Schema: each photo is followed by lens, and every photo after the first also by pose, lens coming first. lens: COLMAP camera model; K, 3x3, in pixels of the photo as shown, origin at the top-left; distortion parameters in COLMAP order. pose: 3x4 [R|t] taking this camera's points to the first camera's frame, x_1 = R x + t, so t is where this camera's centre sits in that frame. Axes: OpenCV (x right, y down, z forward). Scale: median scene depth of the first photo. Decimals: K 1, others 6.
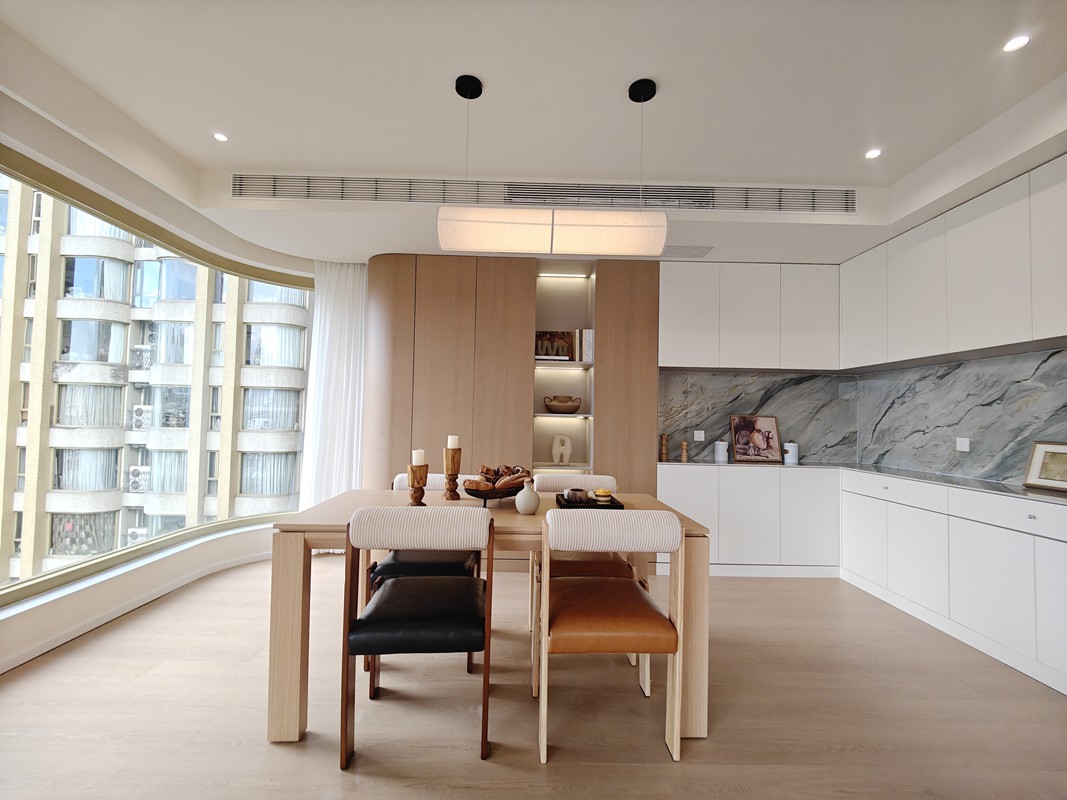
lens RADIAL K [[469.1, 0, 534.2], [0, 469.1, 402.7], [0, 0, 1]] dist [0.042451, -0.041483]
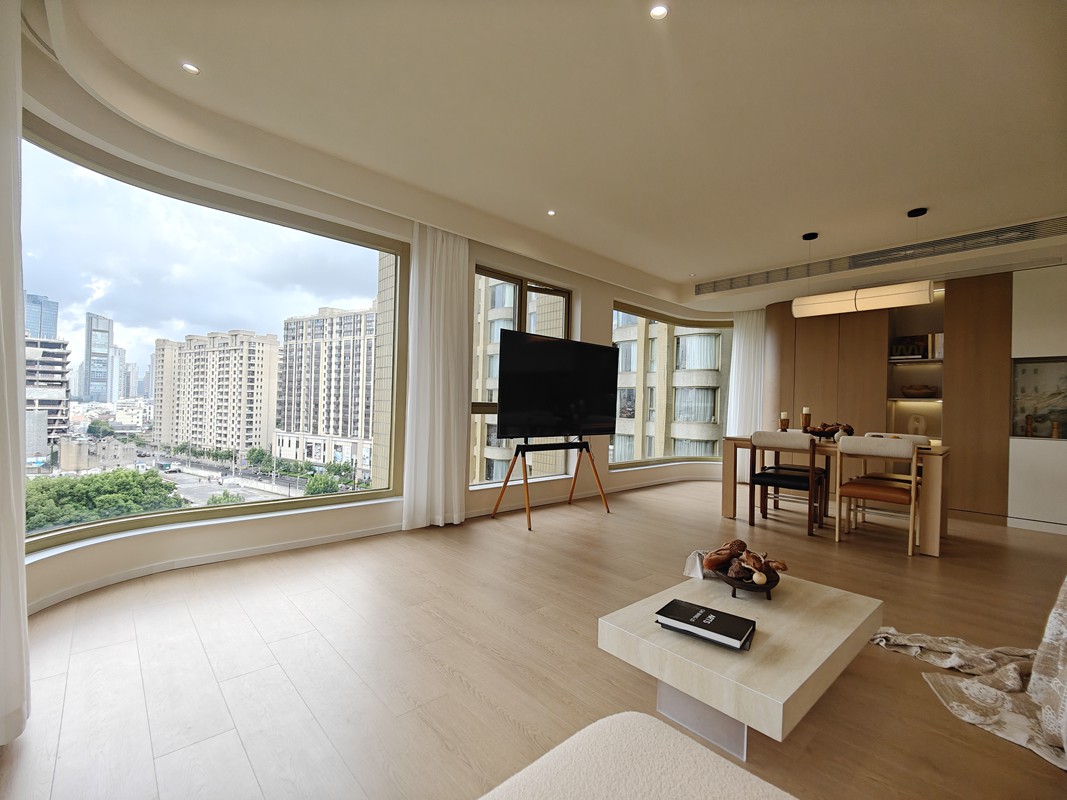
lens RADIAL K [[469.1, 0, 534.2], [0, 469.1, 402.7], [0, 0, 1]] dist [0.042451, -0.041483]
pose [[0.680445, -0.009986, -0.732731, 0.273349], [0.014131, 0.999900, -0.000504, 0.019114], [0.732663, -0.010011, 0.680518, -0.641974]]
